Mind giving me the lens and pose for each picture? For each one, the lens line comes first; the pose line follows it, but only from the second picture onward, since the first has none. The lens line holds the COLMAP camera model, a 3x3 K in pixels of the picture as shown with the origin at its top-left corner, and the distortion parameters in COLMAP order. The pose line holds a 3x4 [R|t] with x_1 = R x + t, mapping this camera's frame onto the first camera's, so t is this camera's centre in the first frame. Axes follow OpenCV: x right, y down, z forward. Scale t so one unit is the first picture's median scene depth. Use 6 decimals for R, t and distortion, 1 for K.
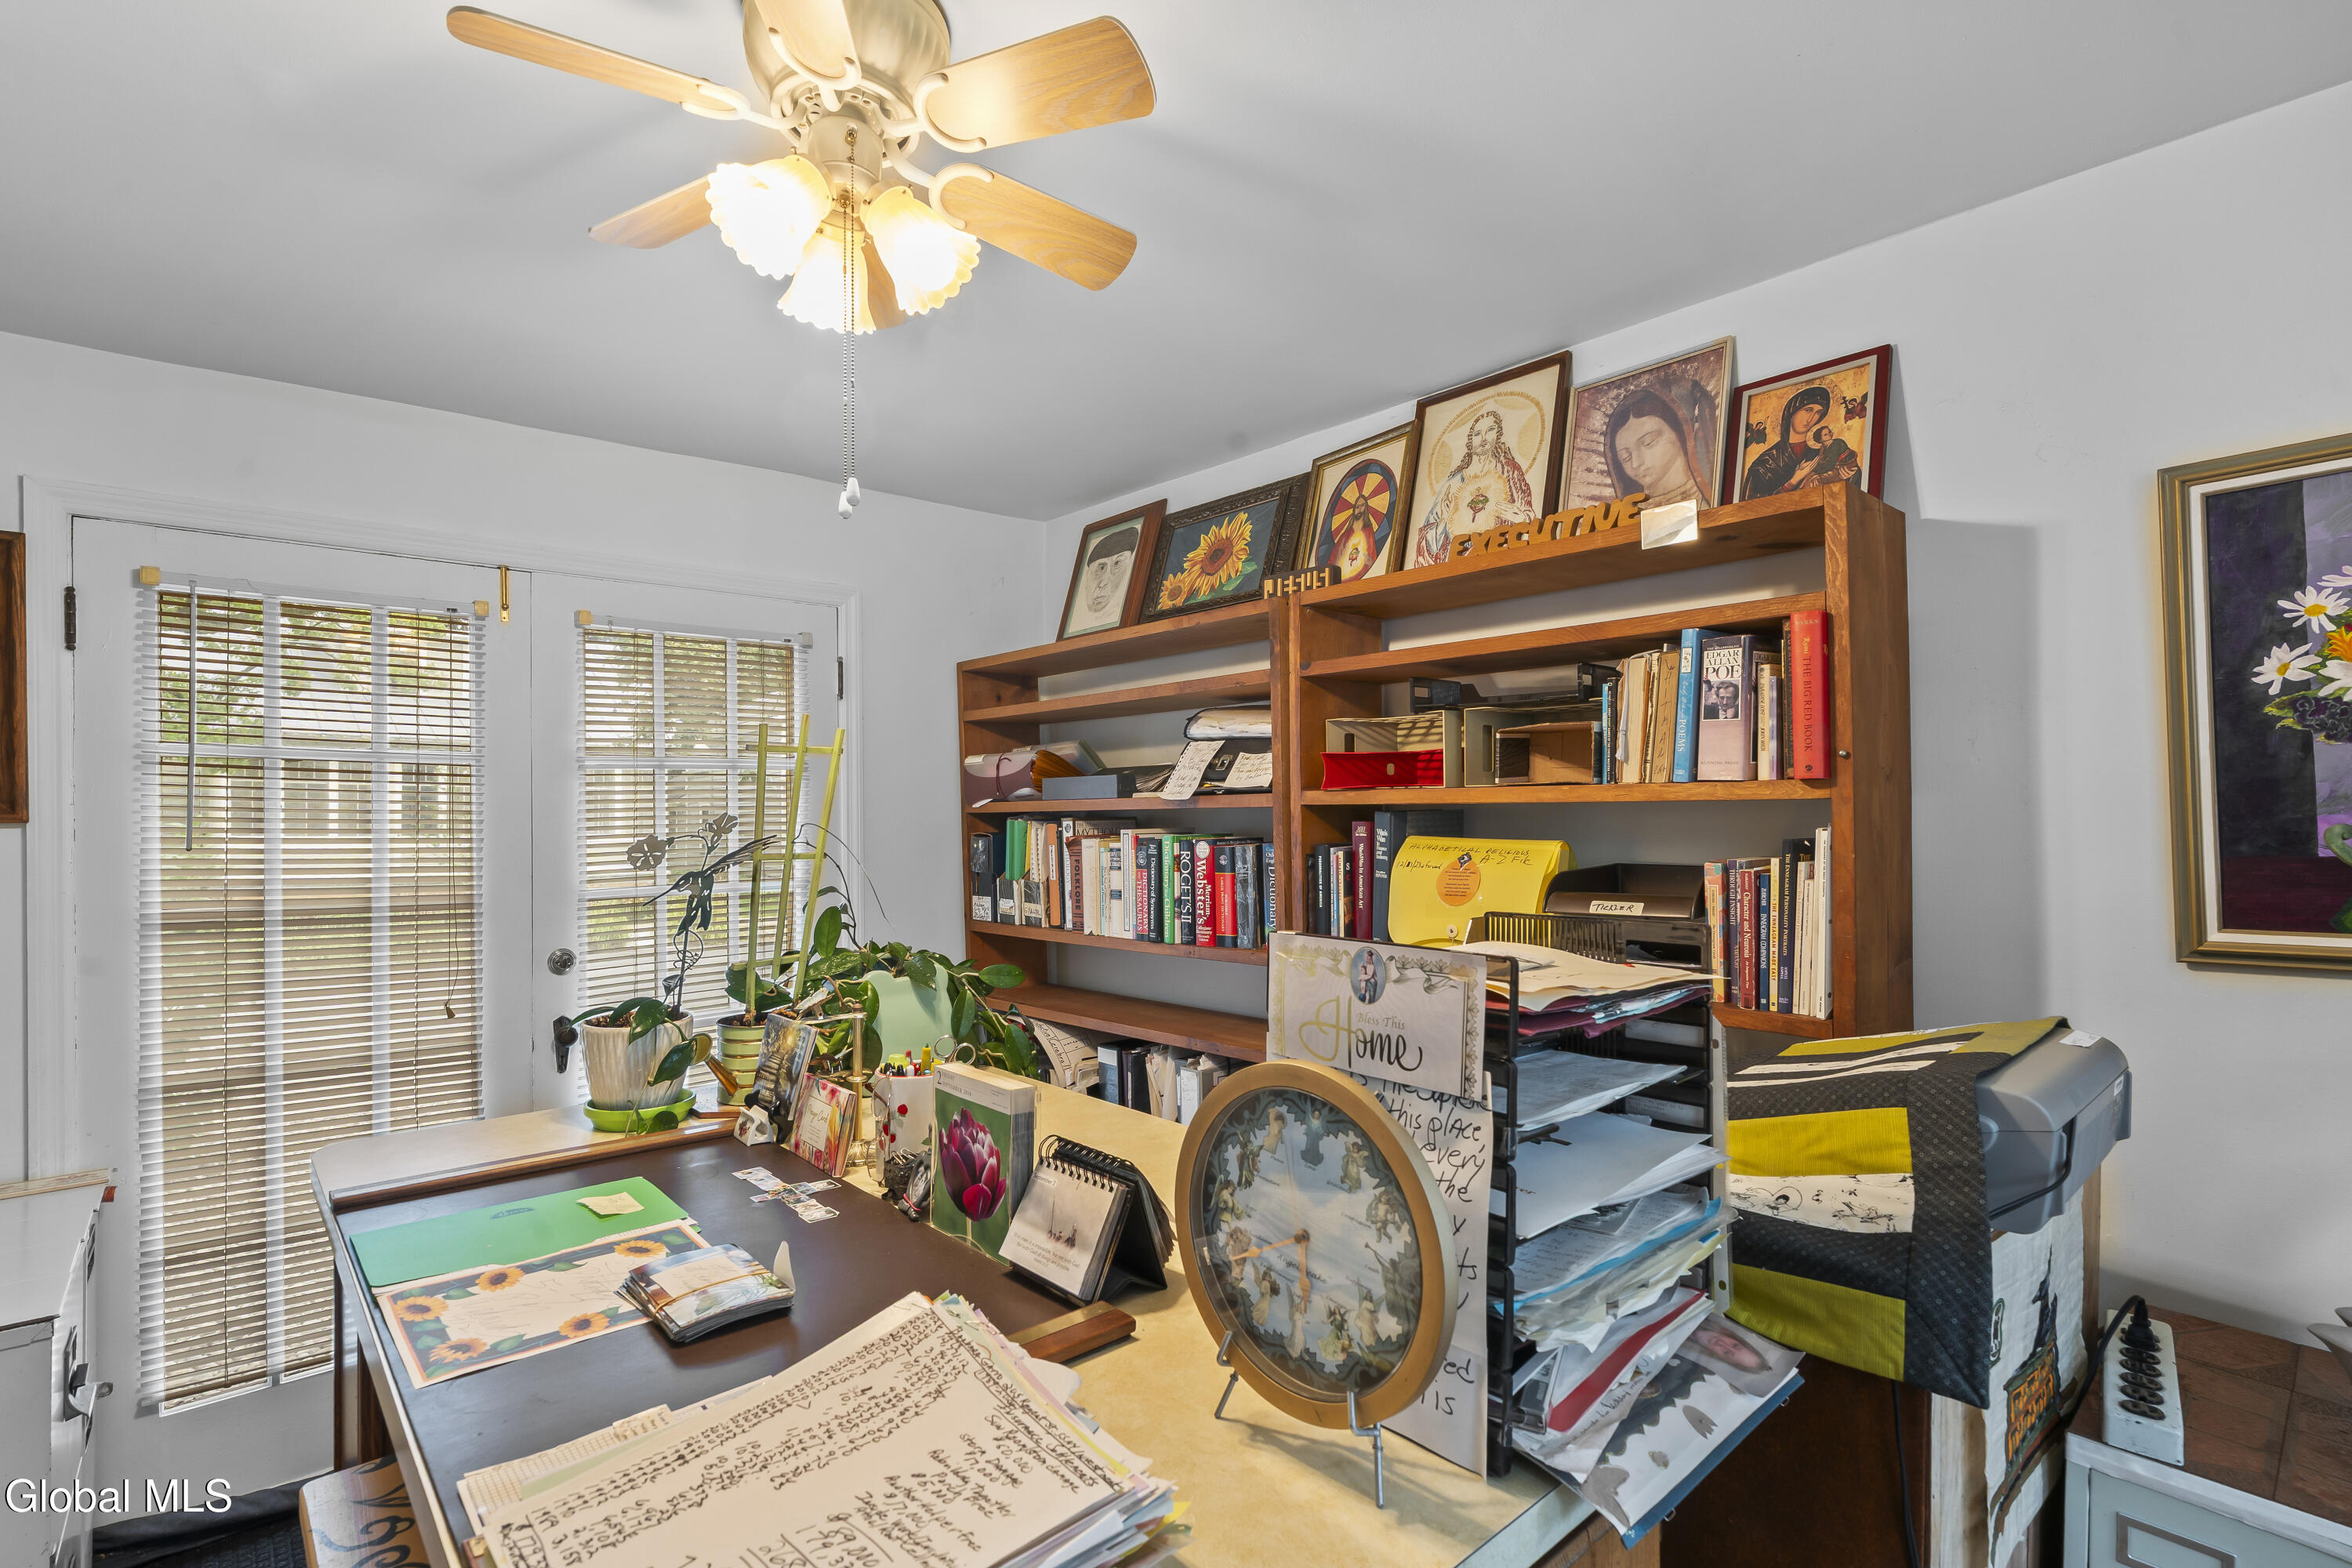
lens RADIAL K [[1121.3, 0, 1176.0], [0, 1121.3, 784.0], [0, 0, 1]] dist [-0.007195, 0.001132]
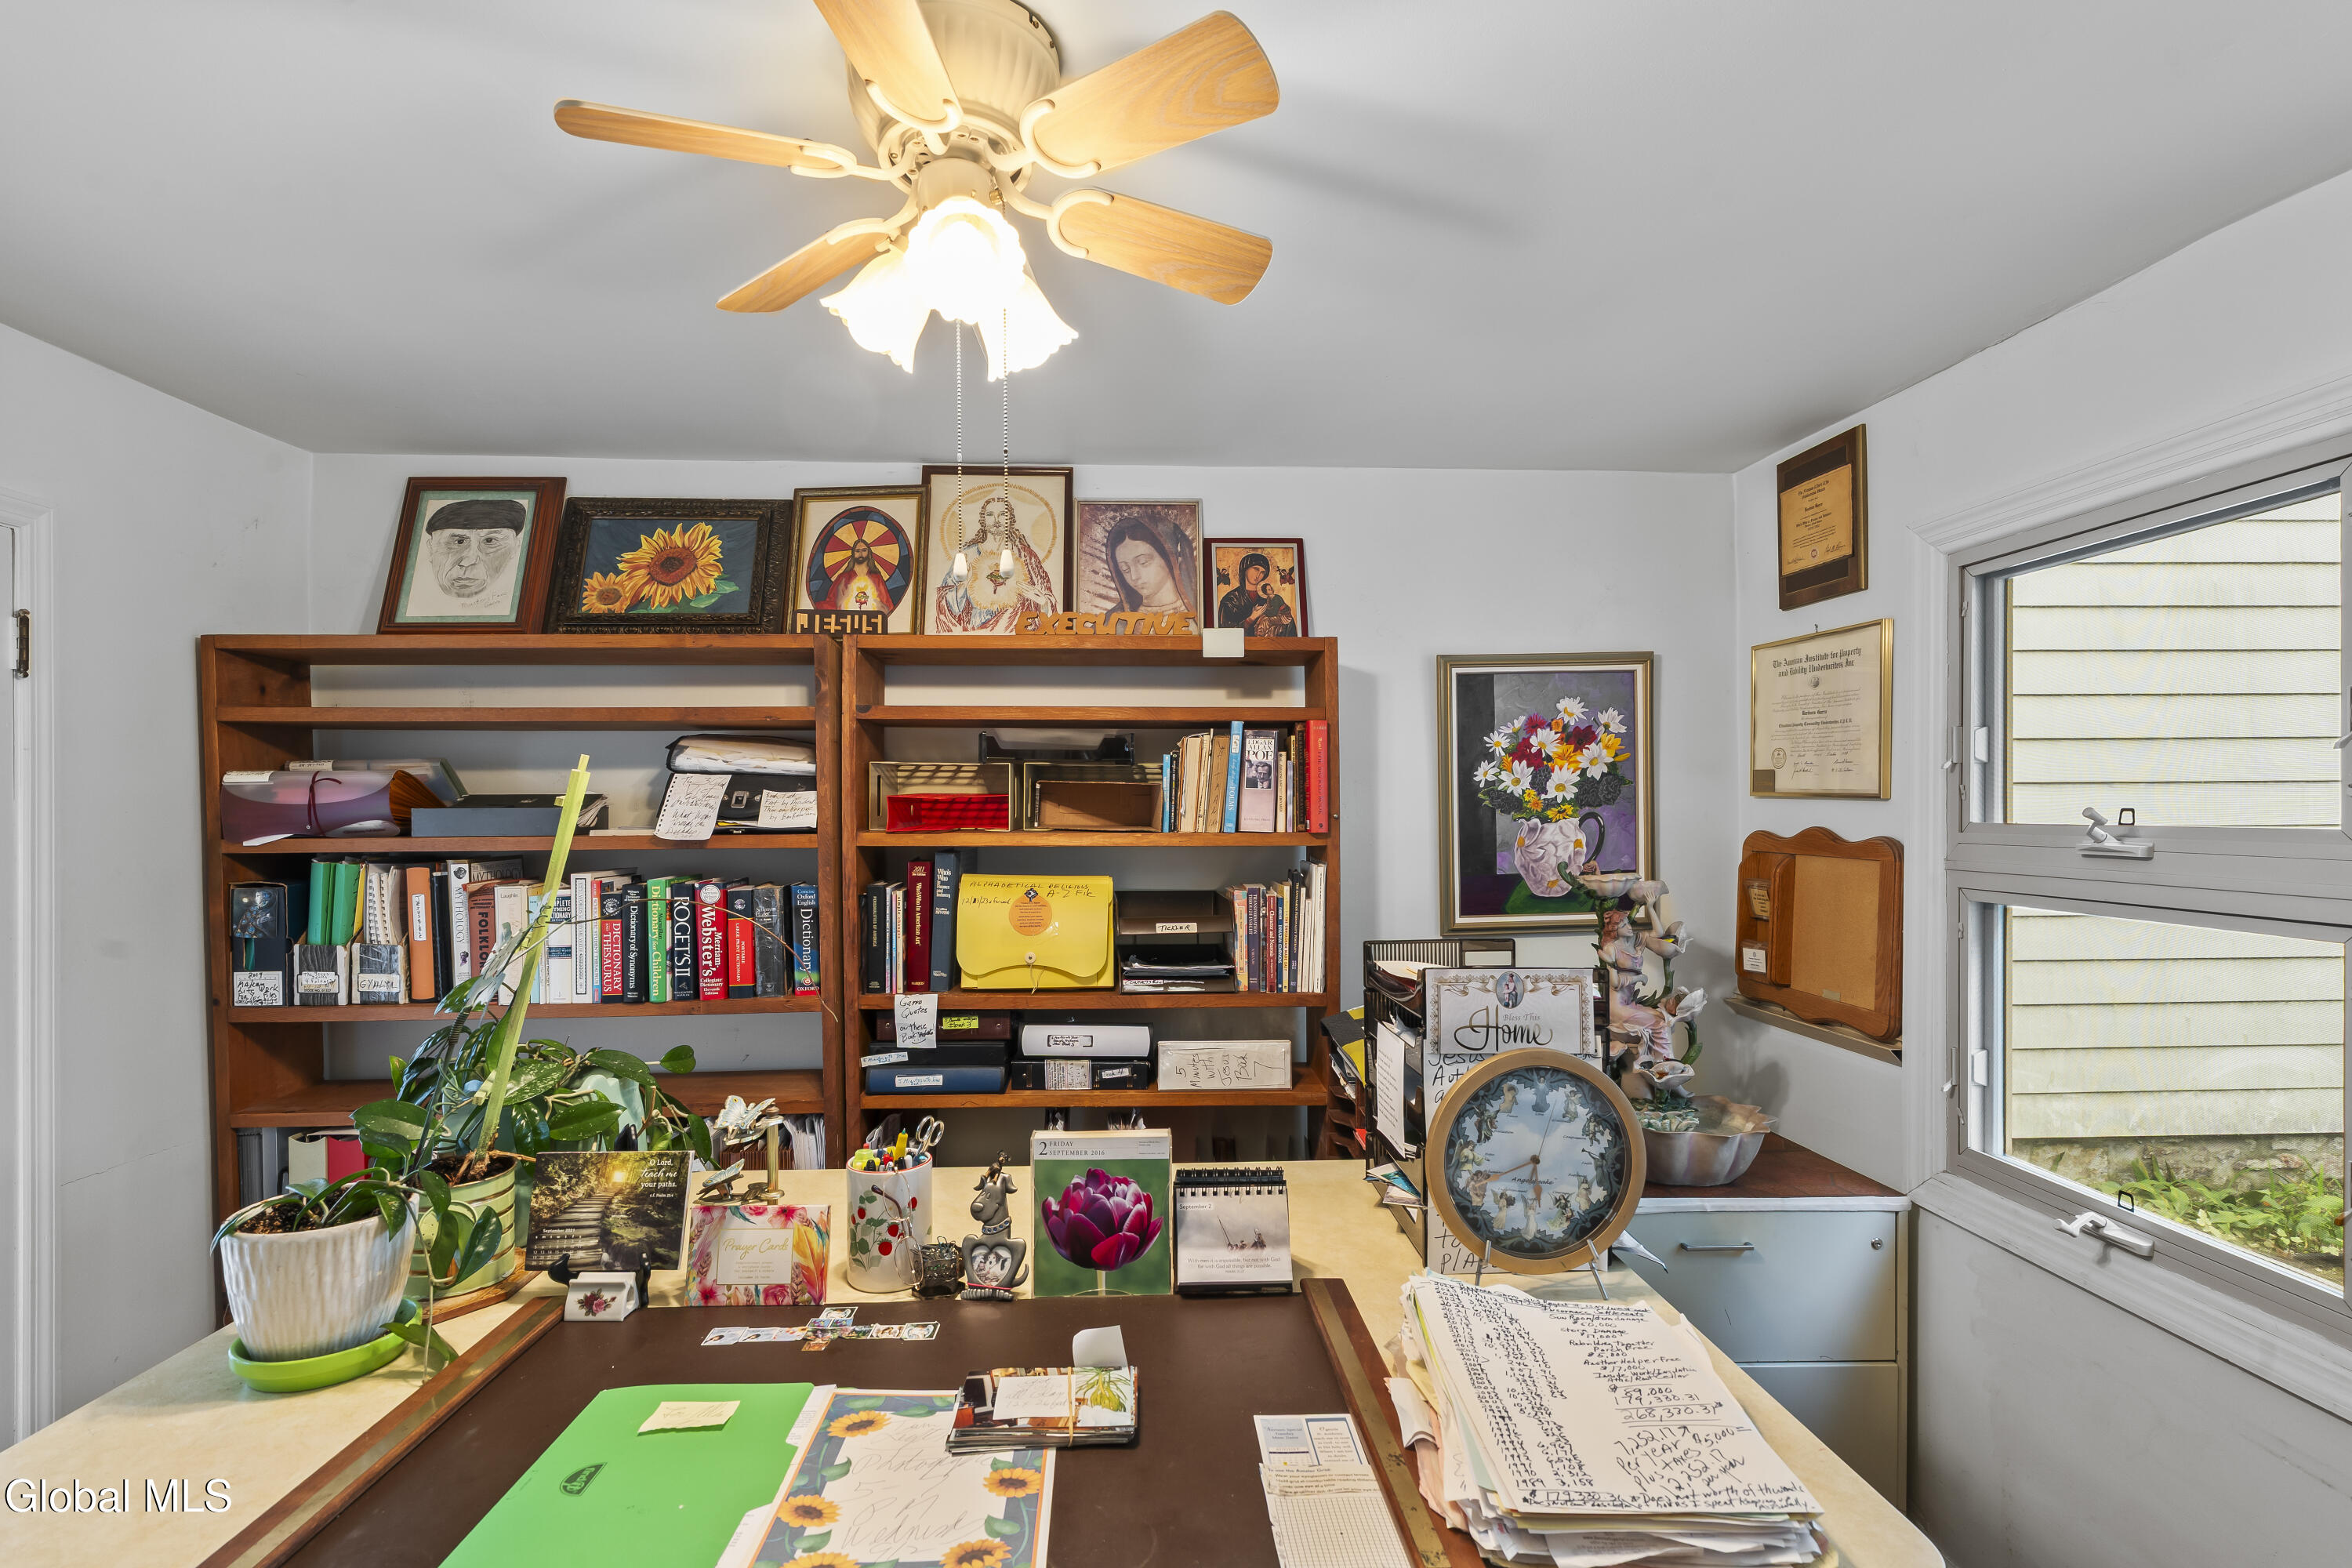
lens RADIAL K [[1120.8, 0, 1195.9], [0, 1120.8, 773.2], [0, 0, 1]] dist [-0.006271, 0.002113]
pose [[0.623502, 0.033640, 0.781097, -0.508439], [-0.024303, 0.999425, -0.023643, -0.032019], [-0.781444, -0.004242, 0.623961, 0.139868]]
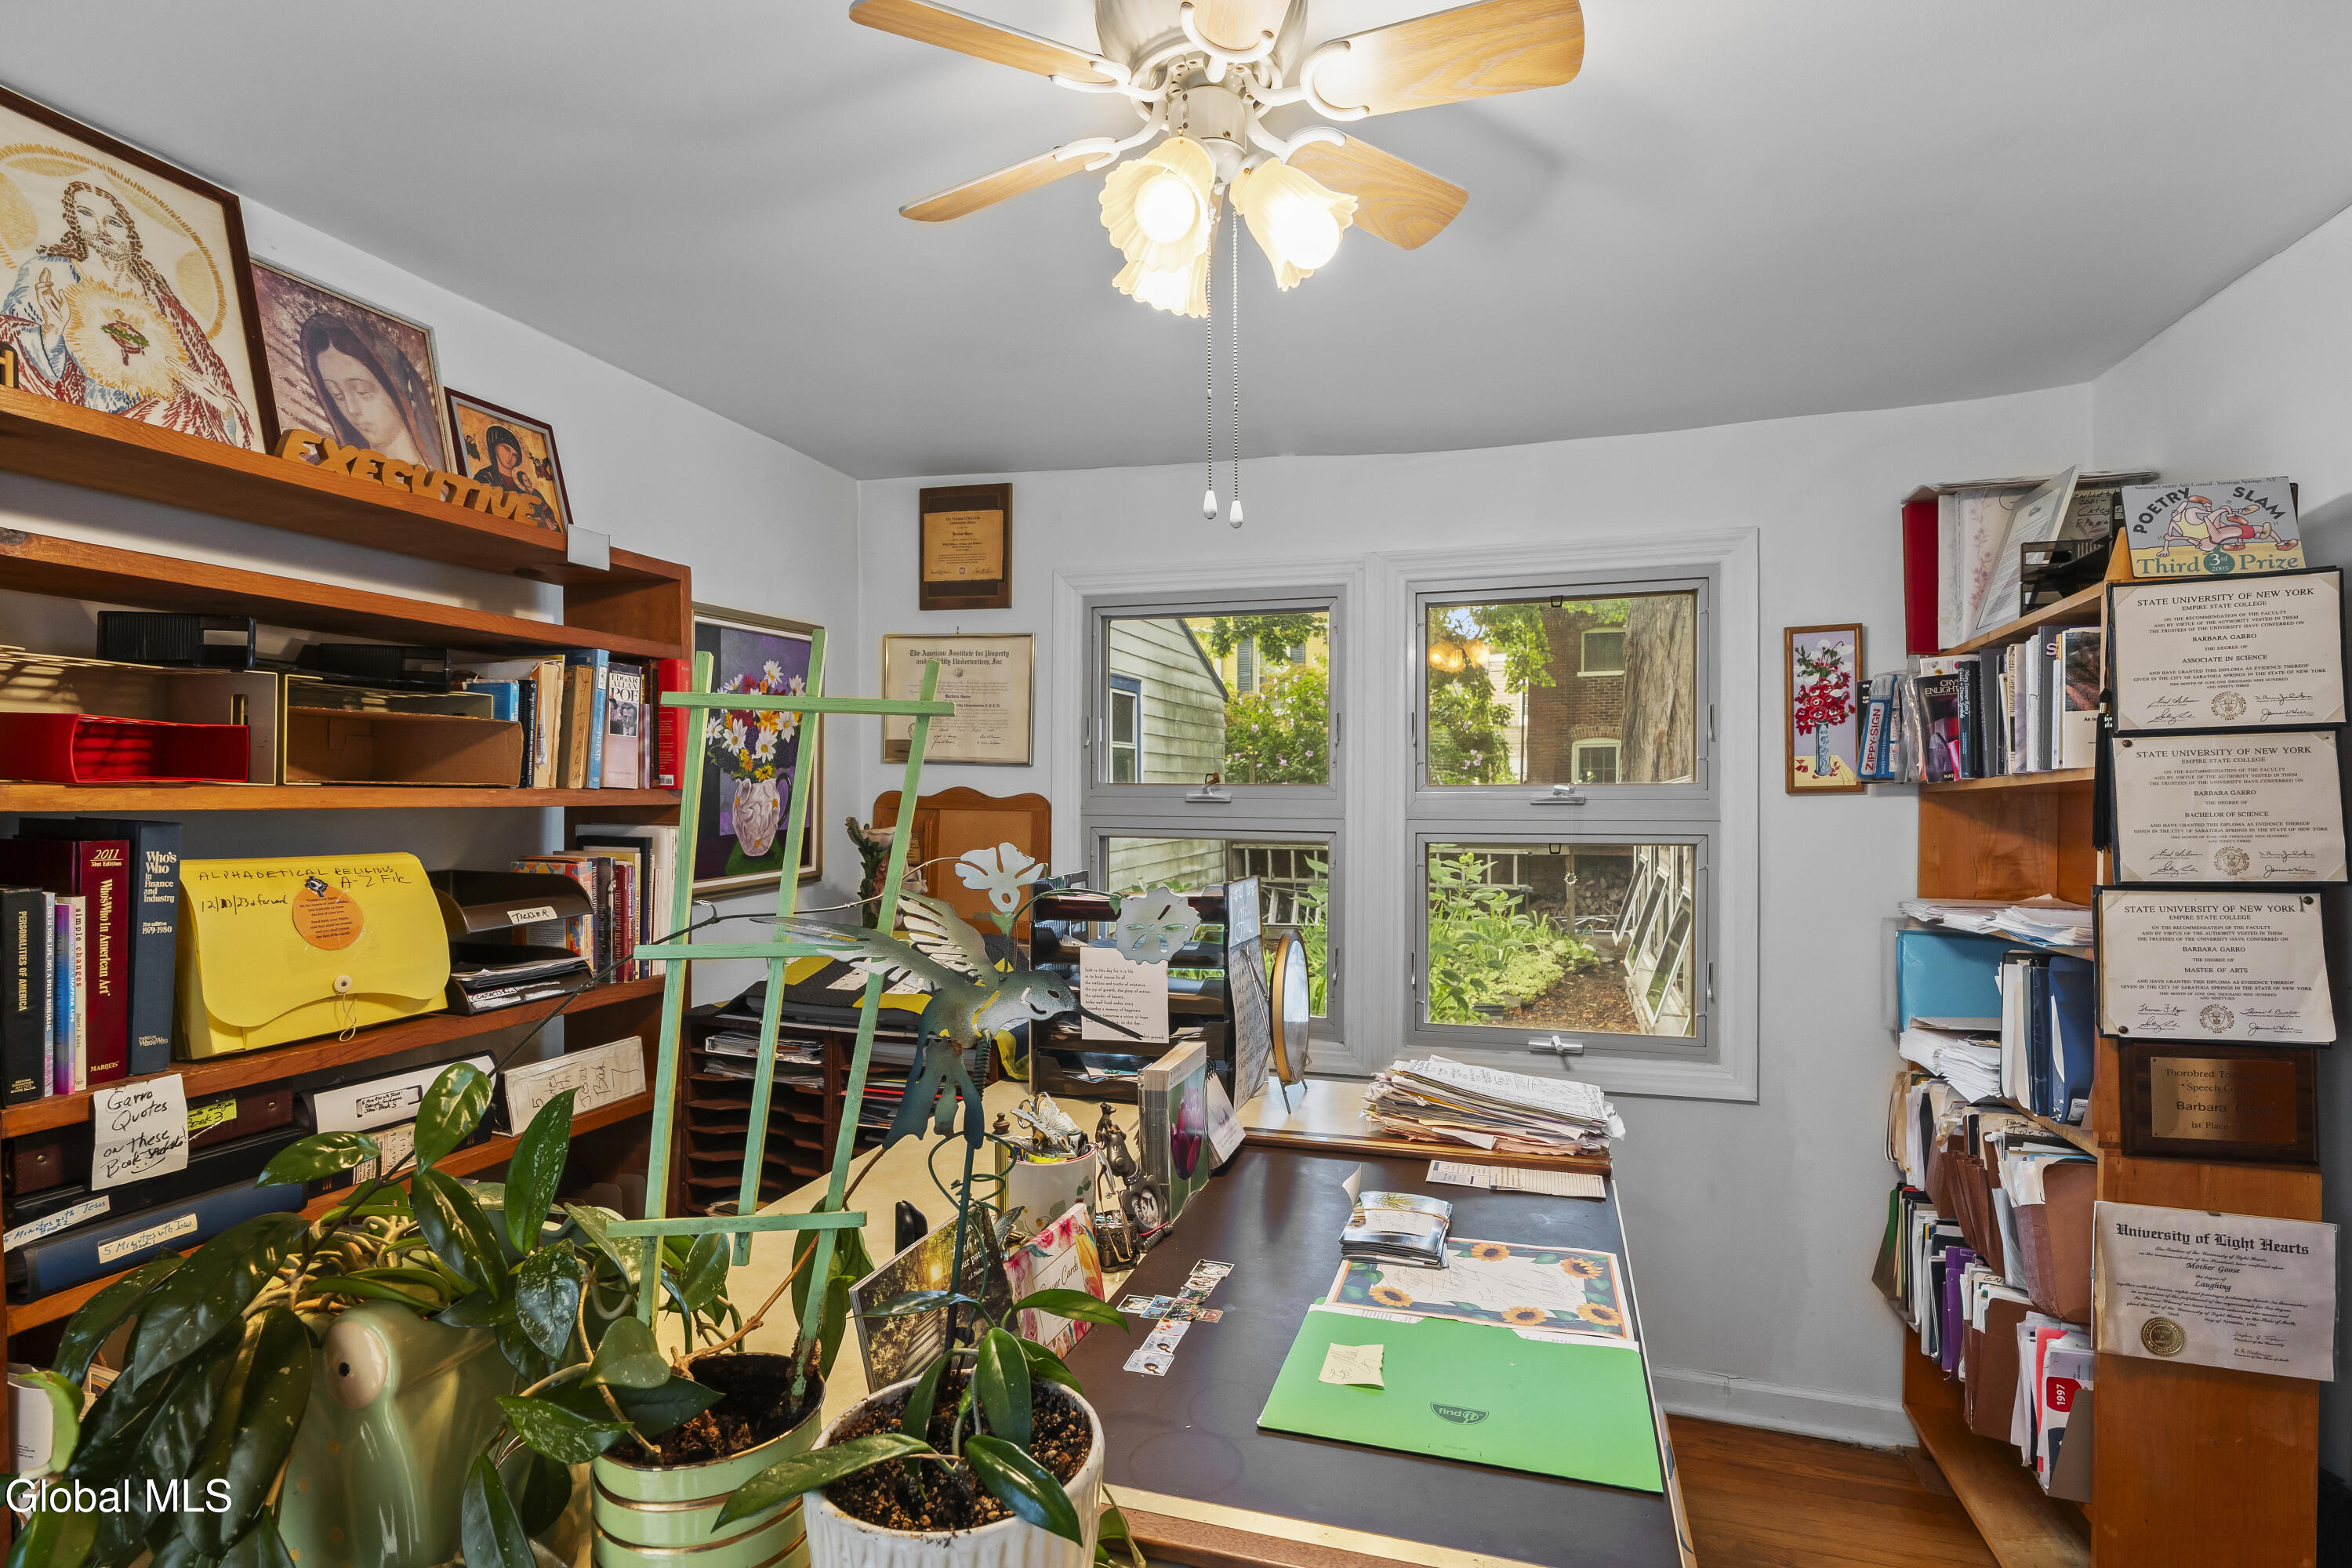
lens RADIAL K [[1120.8, 0, 1195.9], [0, 1120.8, 773.2], [0, 0, 1]] dist [-0.006271, 0.002113]
pose [[-0.520538, 0.018923, 0.853629, -0.614304], [-0.023006, 0.999081, -0.036176, 0.007259], [-0.853528, -0.038469, -0.519624, 0.838200]]
